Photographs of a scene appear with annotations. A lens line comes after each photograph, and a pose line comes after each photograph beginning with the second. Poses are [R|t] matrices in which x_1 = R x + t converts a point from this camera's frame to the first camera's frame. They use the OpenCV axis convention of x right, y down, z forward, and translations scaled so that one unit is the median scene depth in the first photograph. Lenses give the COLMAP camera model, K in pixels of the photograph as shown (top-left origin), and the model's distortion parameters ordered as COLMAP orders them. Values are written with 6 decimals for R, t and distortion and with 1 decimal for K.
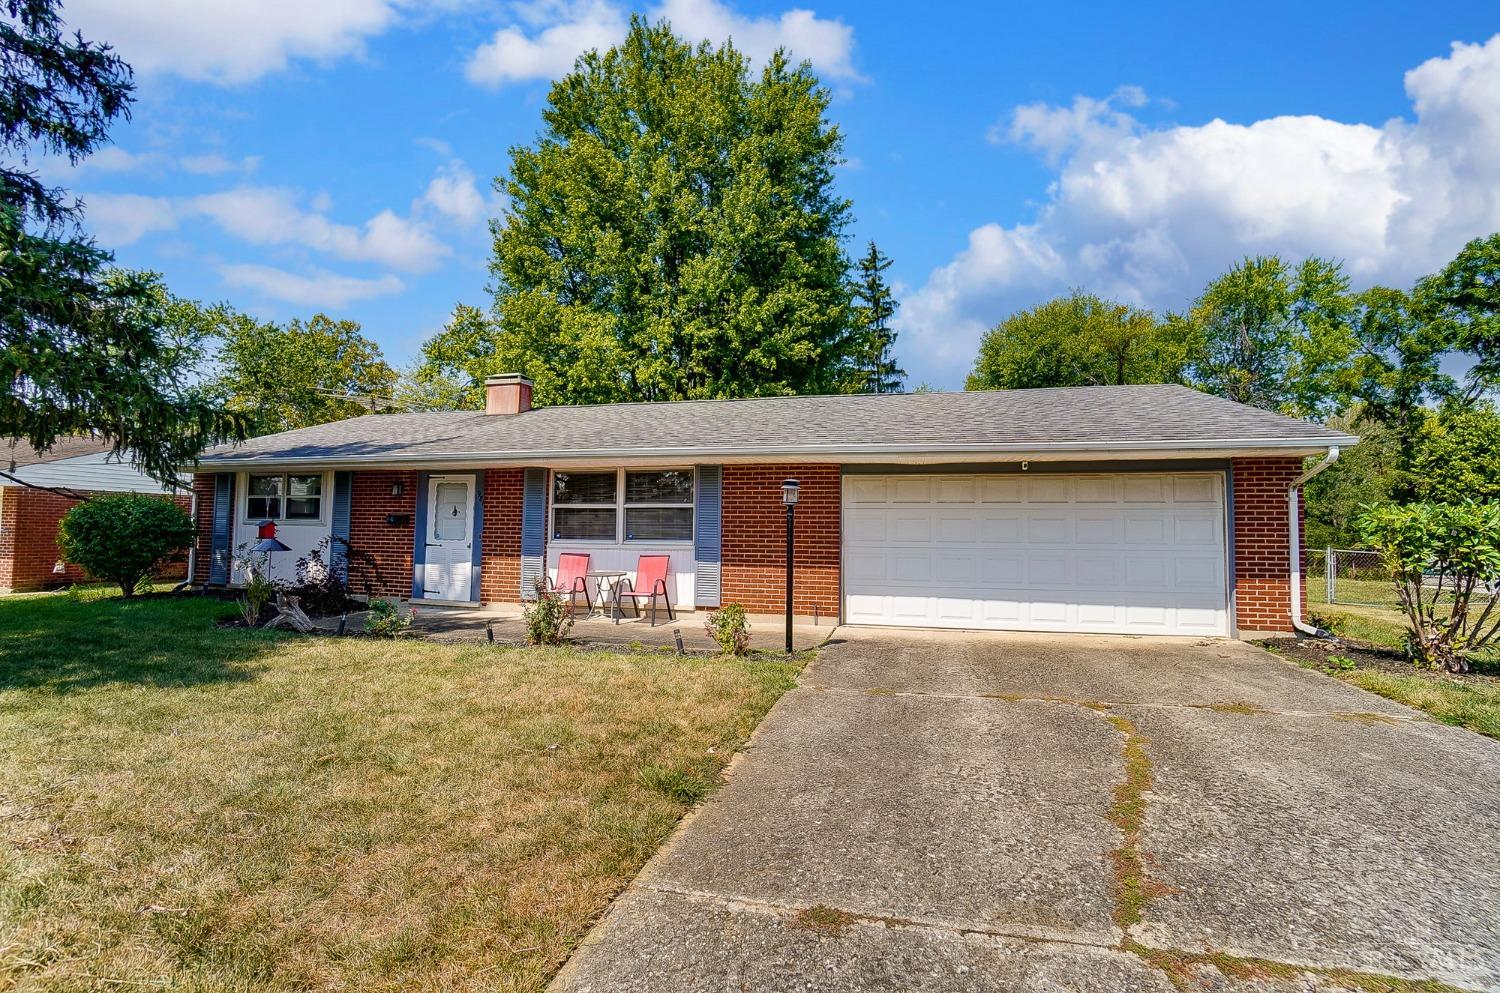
lens RADIAL K [[667.4, 0, 747.7], [0, 667.4, 479.7], [0, 0, 1]] dist [-0.071559, 0.029865]
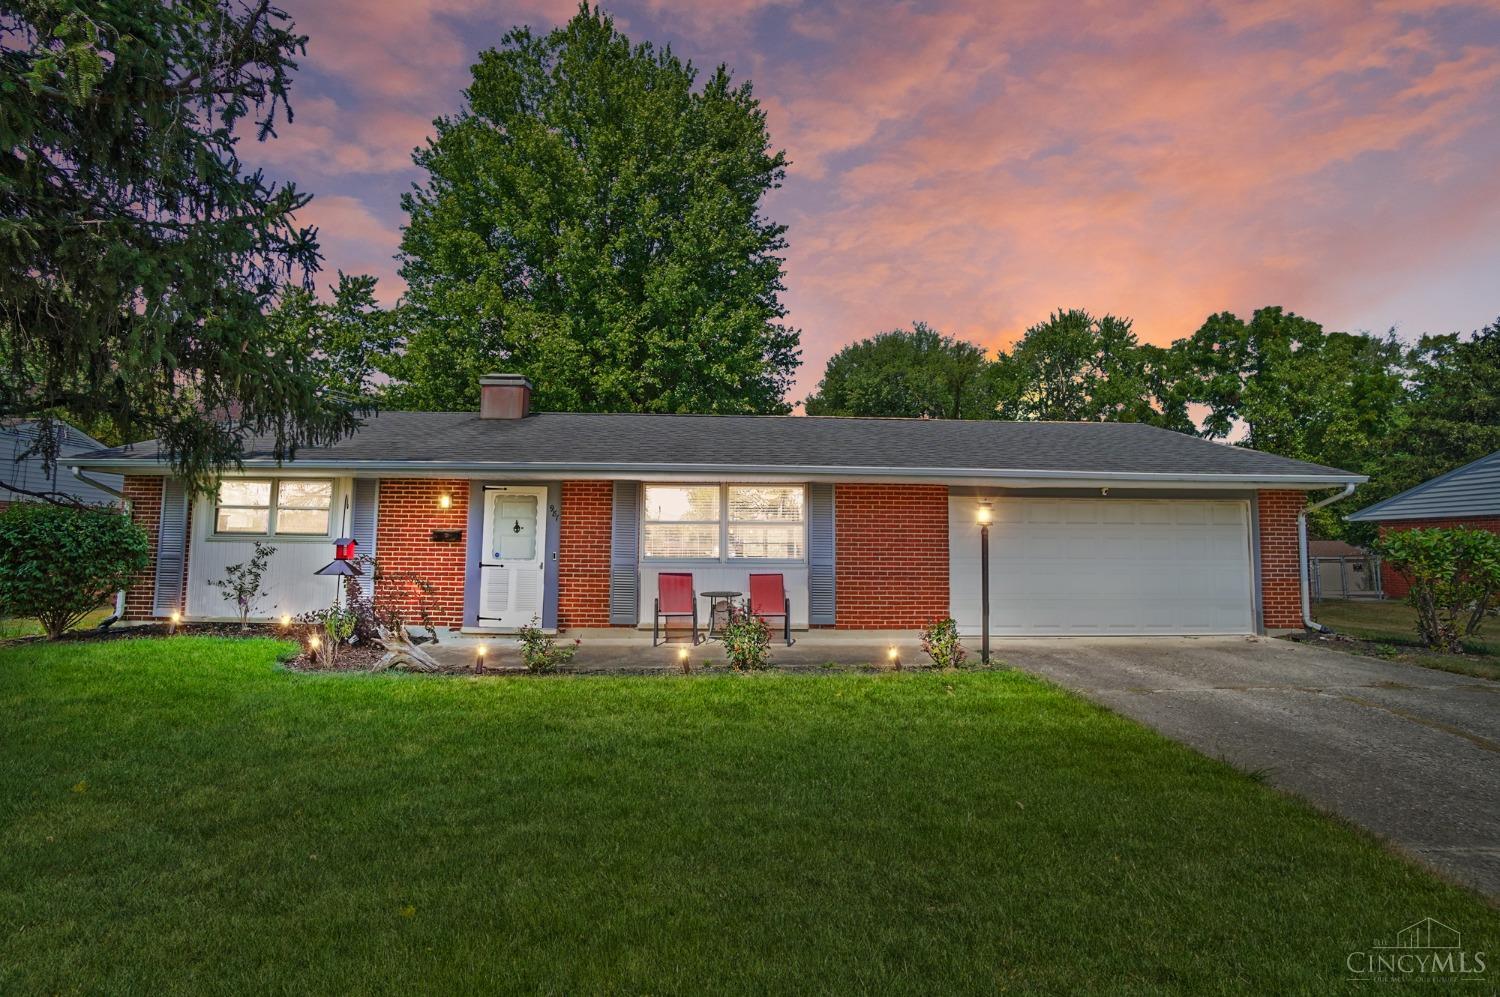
lens RADIAL K [[675.7, 0, 756.0], [0, 675.7, 483.2], [0, 0, 1]] dist [-0.061094, 0.023673]
pose [[0.961675, 0.025525, 0.272999, -0.372309], [-0.020792, 0.999579, -0.020218, 0.000196], [-0.273401, 0.013767, 0.961802, 0.039079]]
